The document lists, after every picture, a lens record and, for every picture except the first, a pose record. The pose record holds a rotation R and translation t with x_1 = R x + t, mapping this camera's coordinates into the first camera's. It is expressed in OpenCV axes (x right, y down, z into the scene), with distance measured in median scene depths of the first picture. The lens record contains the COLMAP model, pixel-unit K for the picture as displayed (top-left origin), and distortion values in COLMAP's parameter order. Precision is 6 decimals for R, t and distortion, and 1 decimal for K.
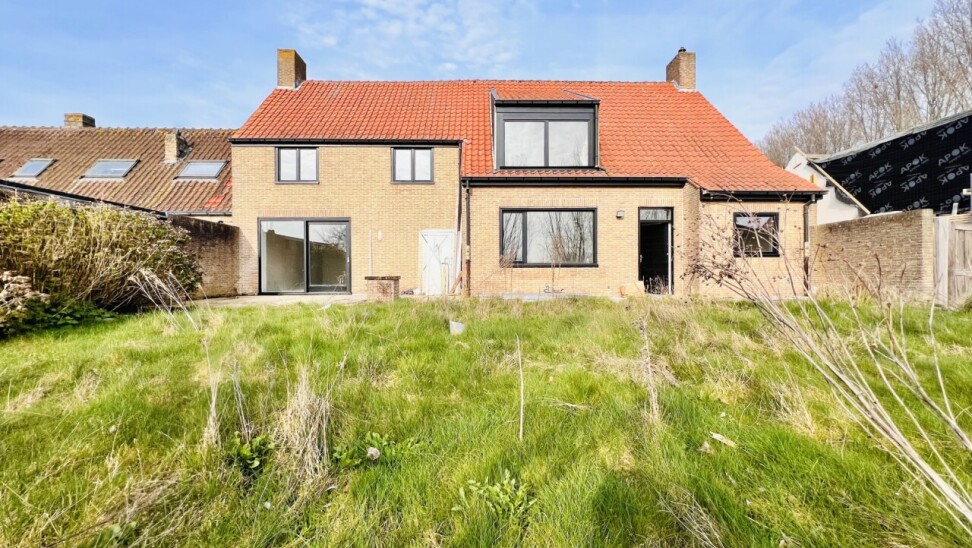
lens RADIAL K [[401.9, 0, 486.0], [0, 401.9, 274.0], [0, 0, 1]] dist [-0.001349, -0.000080]
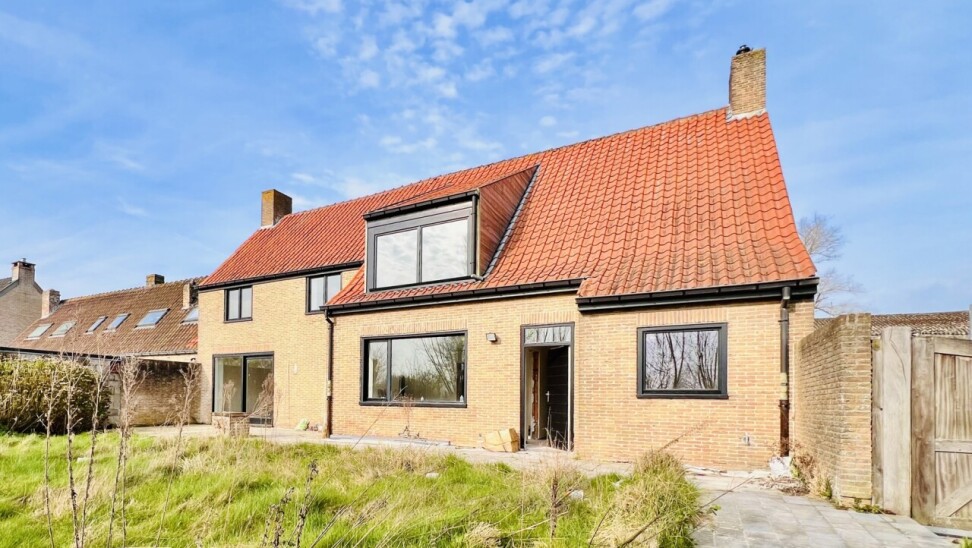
lens RADIAL K [[502.6, 0, 377.7], [0, 502.6, 387.0], [0, 0, 1]] dist [0.000113, -0.000101]
pose [[0.834812, 0.003232, -0.550526, 0.582132], [-0.017730, 0.999622, -0.021017, -0.029756], [0.550250, 0.027306, 0.834554, 0.095783]]
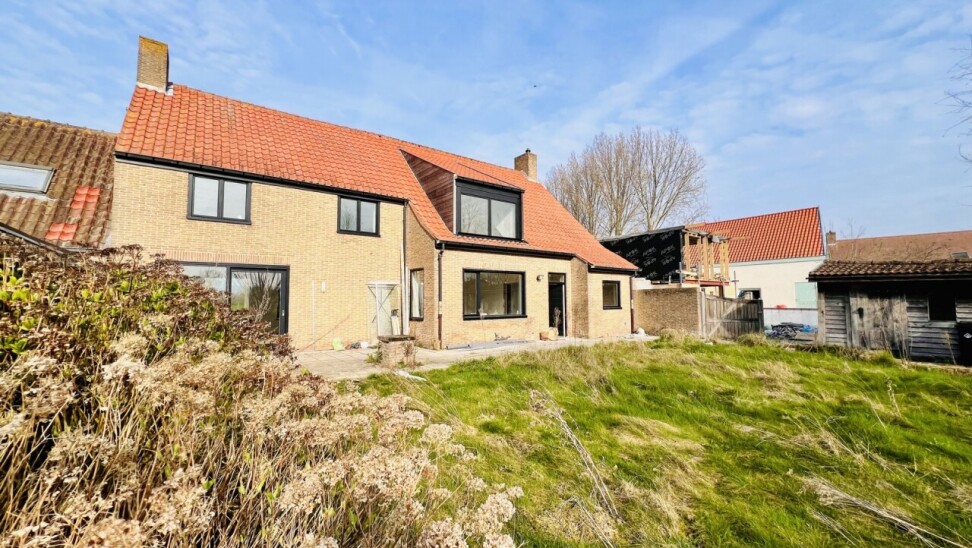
lens RADIAL K [[387.1, 0, 485.1], [0, 387.1, 273.8], [0, 0, 1]] dist [-0.000386, -0.000015]
pose [[0.816508, 0.038208, 0.576068, -0.484939], [0.003392, 0.997473, -0.070966, -0.061074], [-0.577323, 0.059899, 0.814316, 0.049448]]
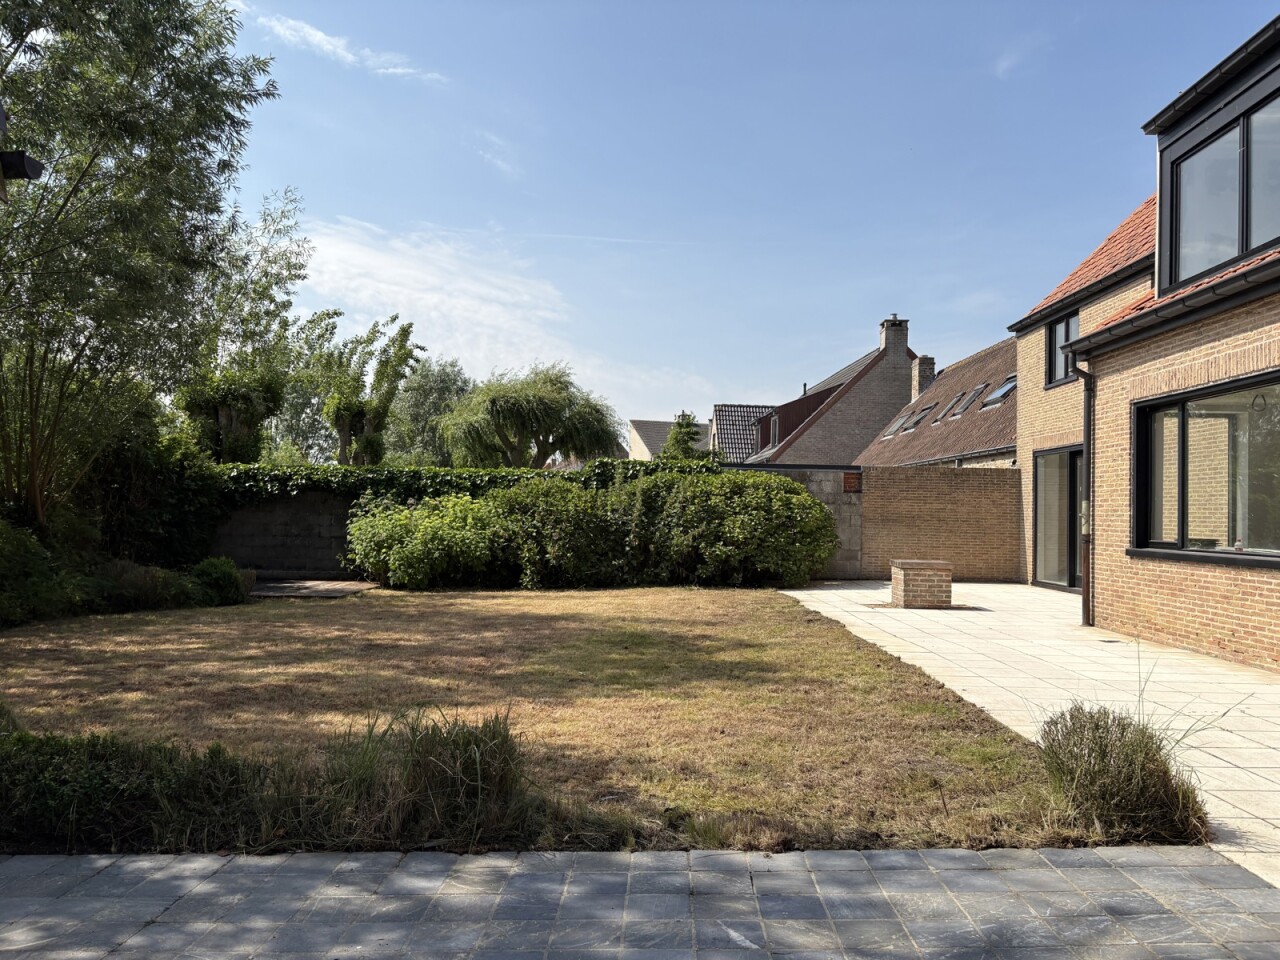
lens RADIAL K [[968.7, 0, 640.0], [0, 968.7, 480.0], [0, 0, 1]] dist [0.004911, 0.001048]
pose [[-0.038209, -0.029168, -0.998844, 0.864640], [-0.023274, 0.999329, -0.028292, -0.046226], [0.998999, 0.022166, -0.038863, 0.490469]]
